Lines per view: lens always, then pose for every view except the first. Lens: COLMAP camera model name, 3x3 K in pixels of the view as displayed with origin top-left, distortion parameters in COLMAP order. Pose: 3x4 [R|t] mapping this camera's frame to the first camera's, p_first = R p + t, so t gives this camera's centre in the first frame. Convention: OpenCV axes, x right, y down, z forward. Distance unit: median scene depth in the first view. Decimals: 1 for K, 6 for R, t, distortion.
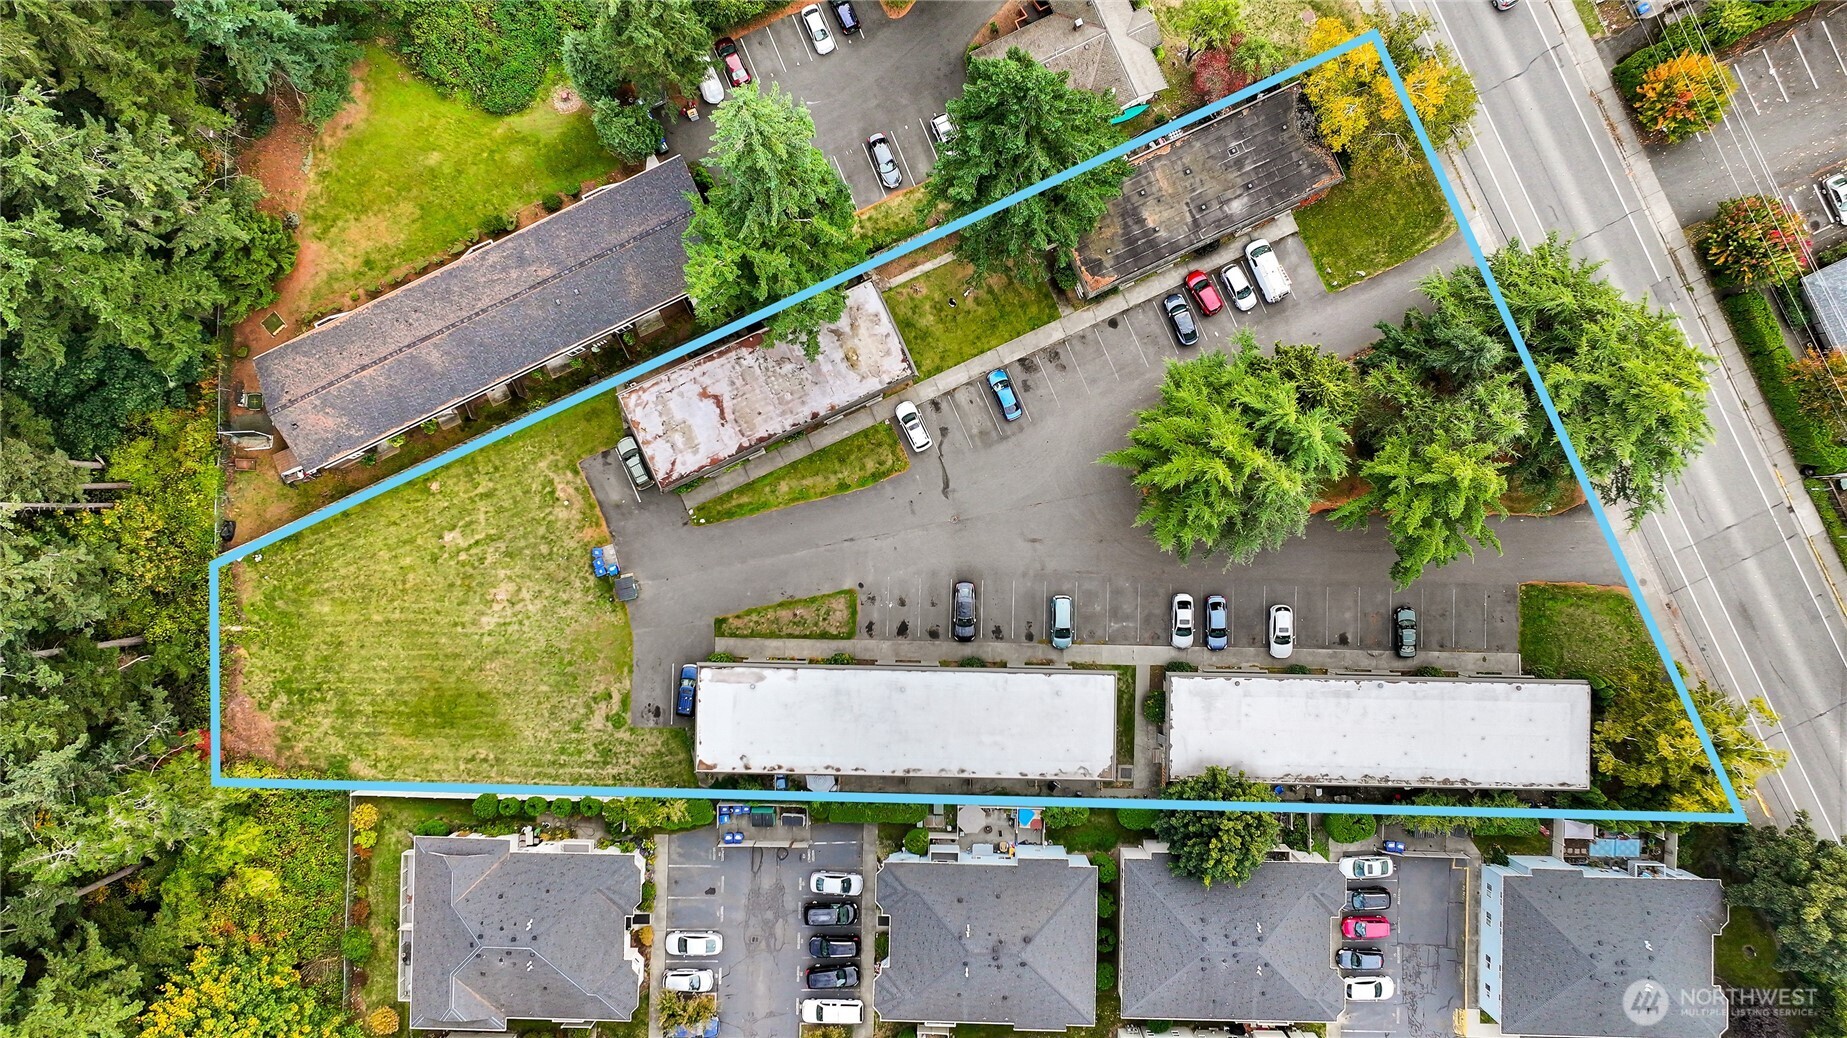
lens RADIAL K [[1255.2, 0, 923.5], [0, 1255.2, 519.0], [0, 0, 1]] dist [0.009823, -0.001426]
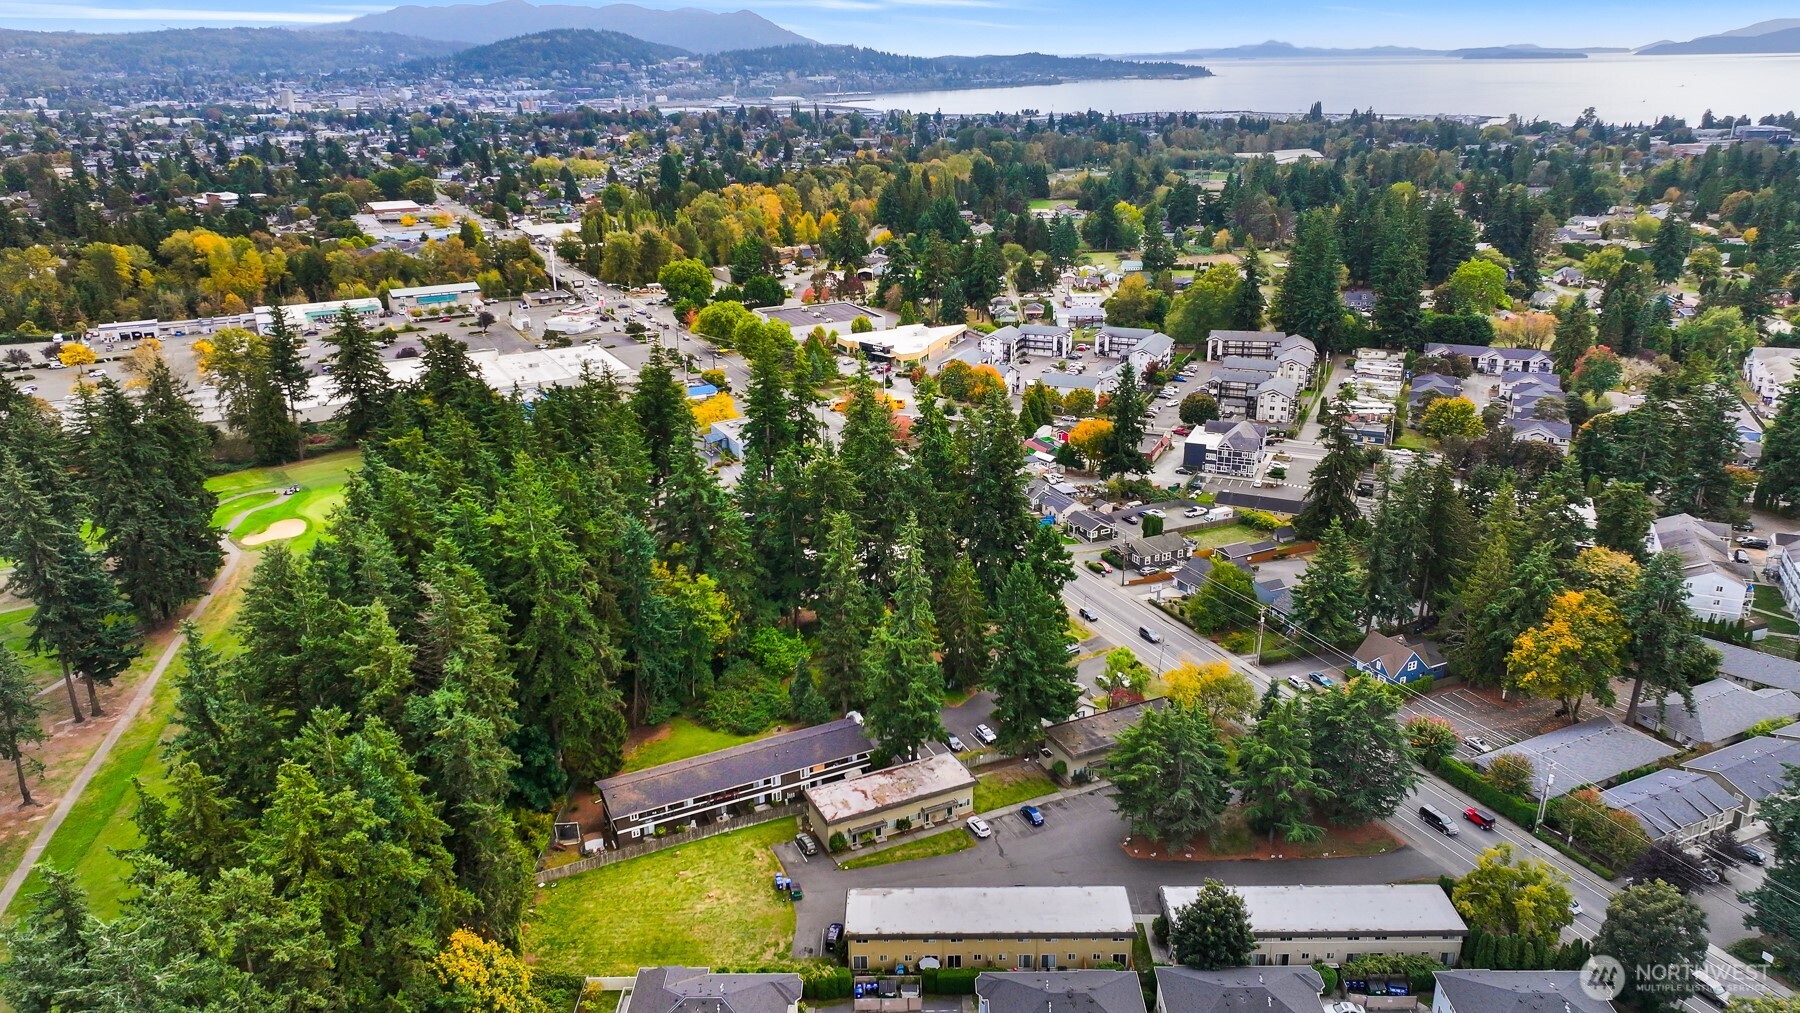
lens RADIAL K [[1223.3, 0, 900.0], [0, 1223.3, 506.5], [0, 0, 1]] dist [0.009823, -0.001426]
pose [[0.999966, -0.001263, 0.008180, -0.122096], [0.008076, 0.365419, -0.930808, 1.251628], [-0.001813, 0.930842, 0.365417, 0.031753]]
